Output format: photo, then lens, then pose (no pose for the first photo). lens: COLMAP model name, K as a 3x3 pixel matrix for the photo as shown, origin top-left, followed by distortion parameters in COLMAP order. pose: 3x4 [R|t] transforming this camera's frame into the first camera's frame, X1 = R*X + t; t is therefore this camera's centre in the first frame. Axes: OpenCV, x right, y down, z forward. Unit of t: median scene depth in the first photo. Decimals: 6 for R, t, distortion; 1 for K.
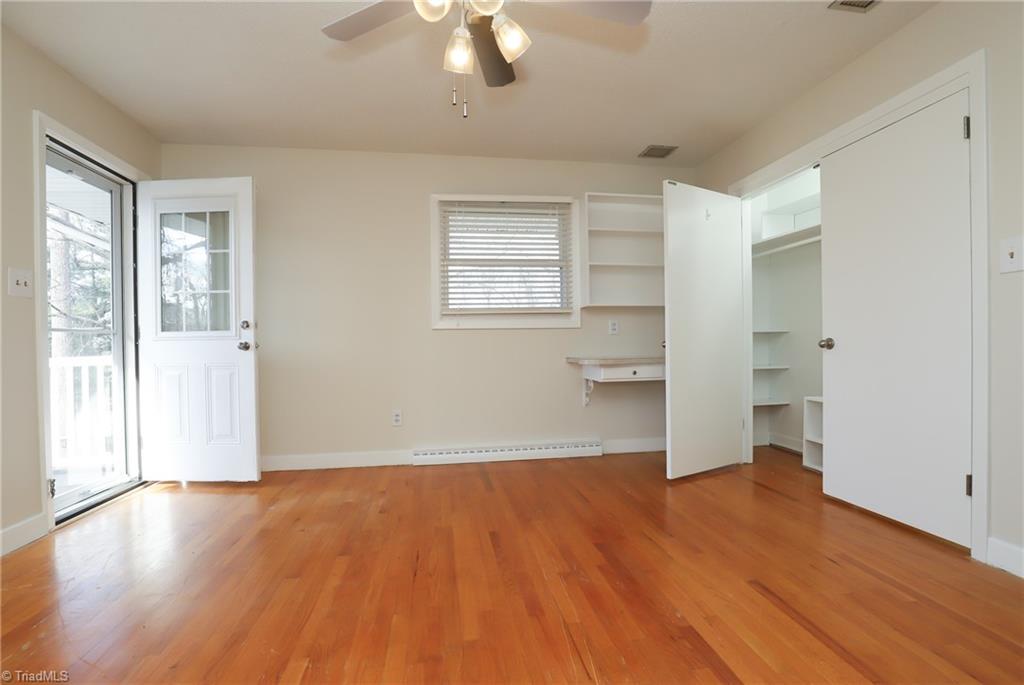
lens RADIAL K [[470.6, 0, 477.0], [0, 470.6, 347.2], [0, 0, 1]] dist [-0.015764, 0.000126]
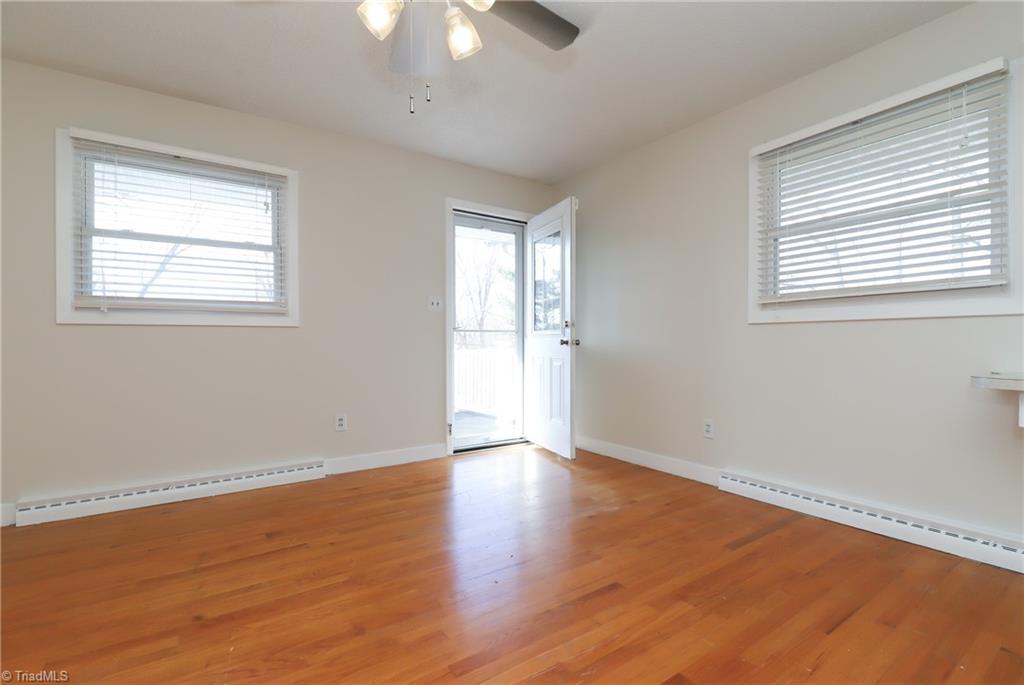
lens RADIAL K [[445.1, 0, 512.0], [0, 445.1, 342.5], [0, 0, 1]] dist [-0.002195, -0.000160]
pose [[0.483673, 0.011769, -0.875170, 0.406938], [-0.010443, 0.999916, 0.007676, -0.008792], [0.875186, 0.005427, 0.483755, 0.334428]]
